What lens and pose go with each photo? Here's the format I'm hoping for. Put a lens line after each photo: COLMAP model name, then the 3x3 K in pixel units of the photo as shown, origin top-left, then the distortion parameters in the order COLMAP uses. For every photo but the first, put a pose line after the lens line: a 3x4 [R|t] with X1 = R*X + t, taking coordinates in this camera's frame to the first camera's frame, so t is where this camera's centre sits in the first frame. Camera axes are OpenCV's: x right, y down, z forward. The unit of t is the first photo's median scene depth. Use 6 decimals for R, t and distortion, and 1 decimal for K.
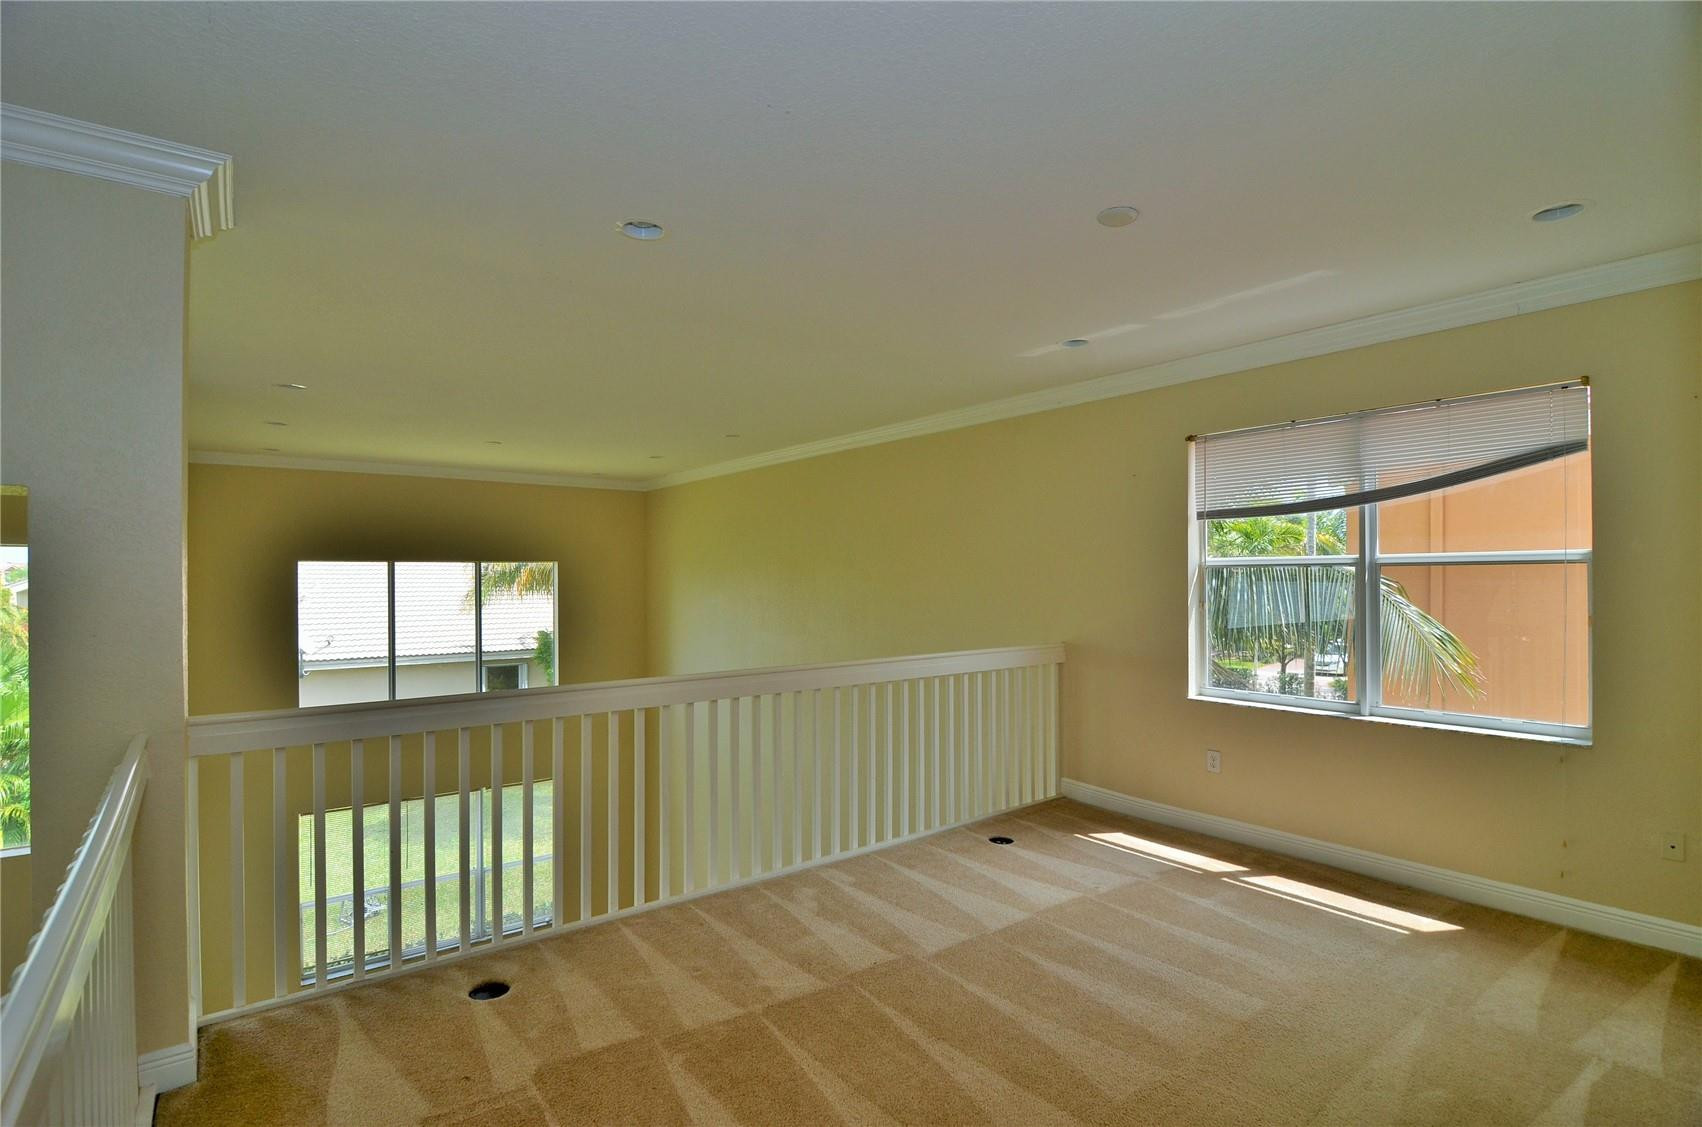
lens RADIAL K [[832.5, 0, 859.9], [0, 832.5, 572.7], [0, 0, 1]] dist [-0.019332, -0.001976]
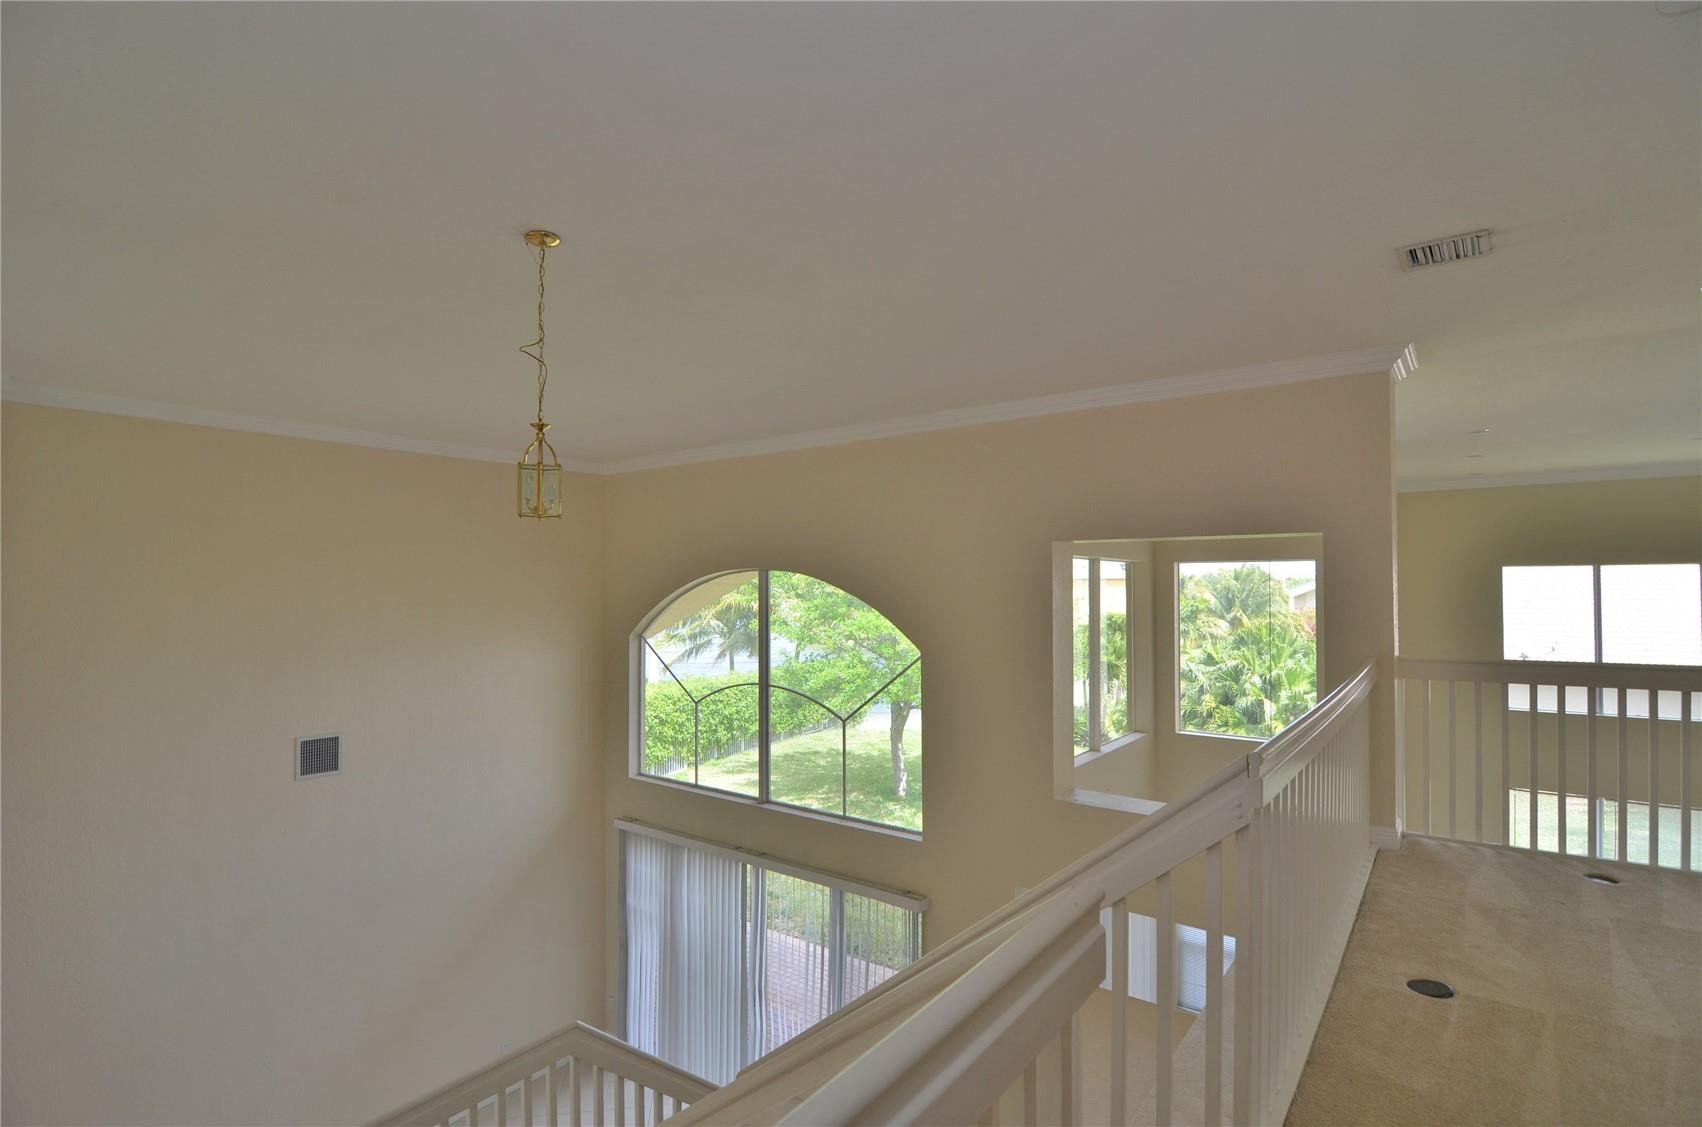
lens RADIAL K [[832.5, 0, 856.8], [0, 832.5, 566.5], [0, 0, 1]] dist [-0.019332, -0.001976]
pose [[0.280000, -0.020084, -0.959790, 0.156779], [0.003108, 0.999795, -0.020014, 0.005393], [0.959995, 0.002621, 0.280005, -0.171460]]
